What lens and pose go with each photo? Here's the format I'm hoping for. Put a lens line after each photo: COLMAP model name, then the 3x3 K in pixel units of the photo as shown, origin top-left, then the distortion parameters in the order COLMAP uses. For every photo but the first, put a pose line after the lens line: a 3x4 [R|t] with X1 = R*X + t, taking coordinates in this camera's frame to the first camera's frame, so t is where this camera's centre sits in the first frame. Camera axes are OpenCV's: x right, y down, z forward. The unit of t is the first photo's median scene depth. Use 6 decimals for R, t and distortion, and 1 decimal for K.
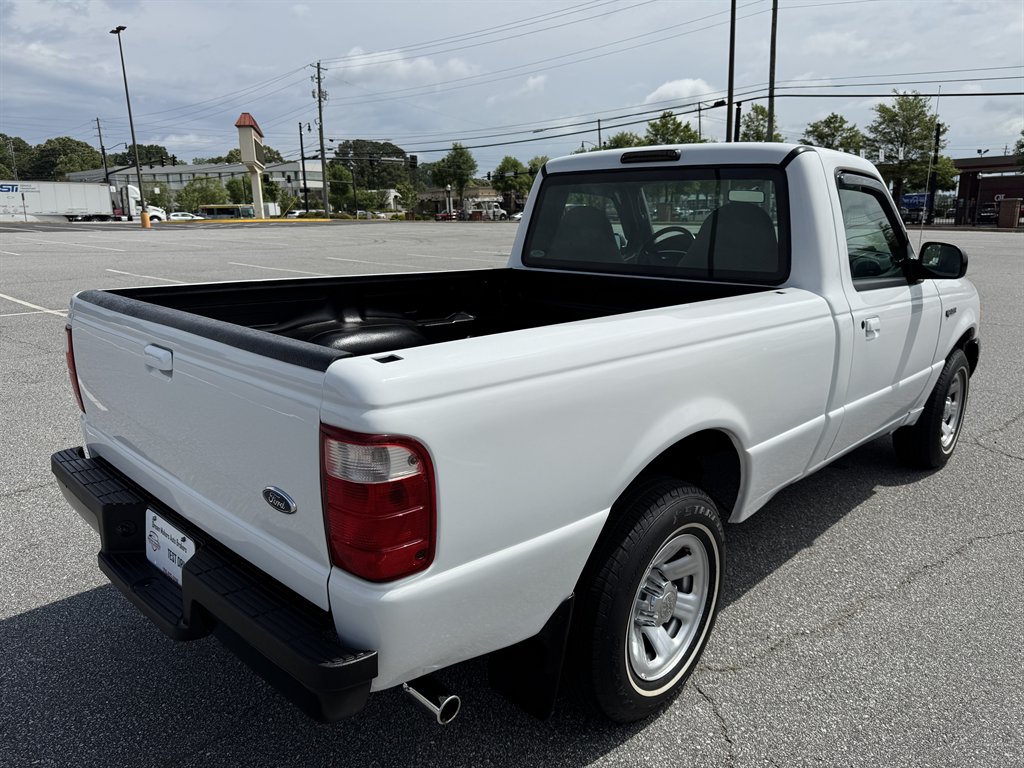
lens RADIAL K [[725.7, 0, 513.9], [0, 725.7, 380.8], [0, 0, 1]] dist [0.041410, -0.050614]
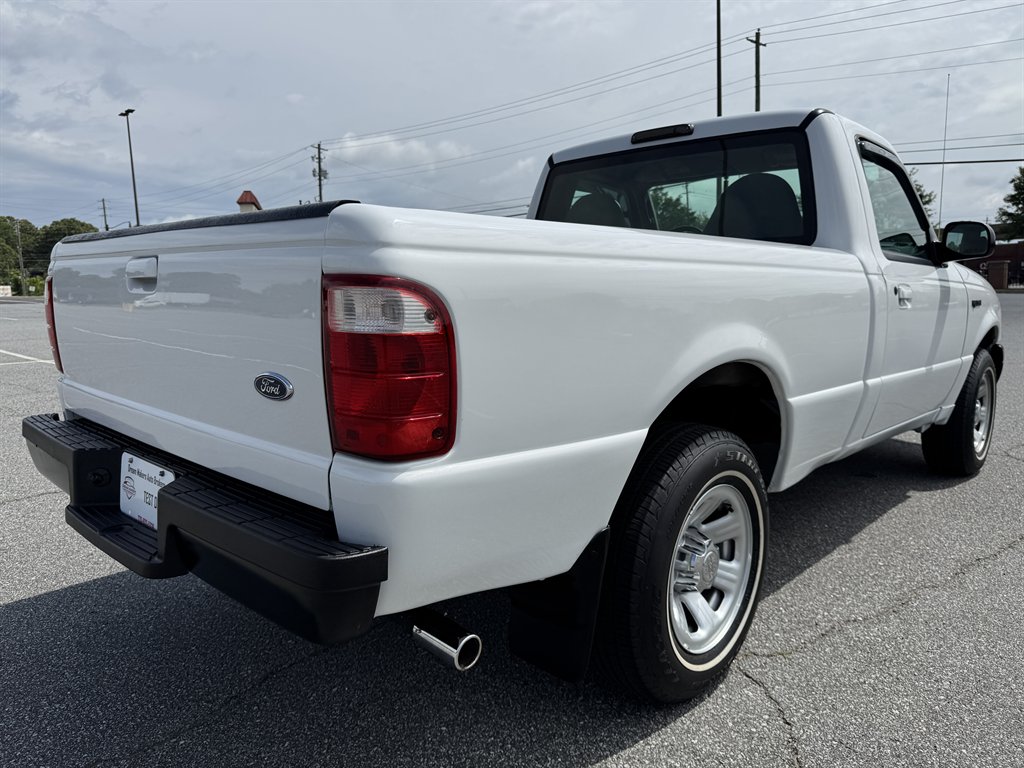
lens RADIAL K [[725.7, 0, 510.0], [0, 725.7, 375.6], [0, 0, 1]] dist [0.041410, -0.050614]
pose [[0.999951, -0.009770, 0.001439, -0.022986], [0.009867, 0.994341, -0.105776, 0.131265], [-0.000397, 0.105786, 0.994389, 0.076547]]
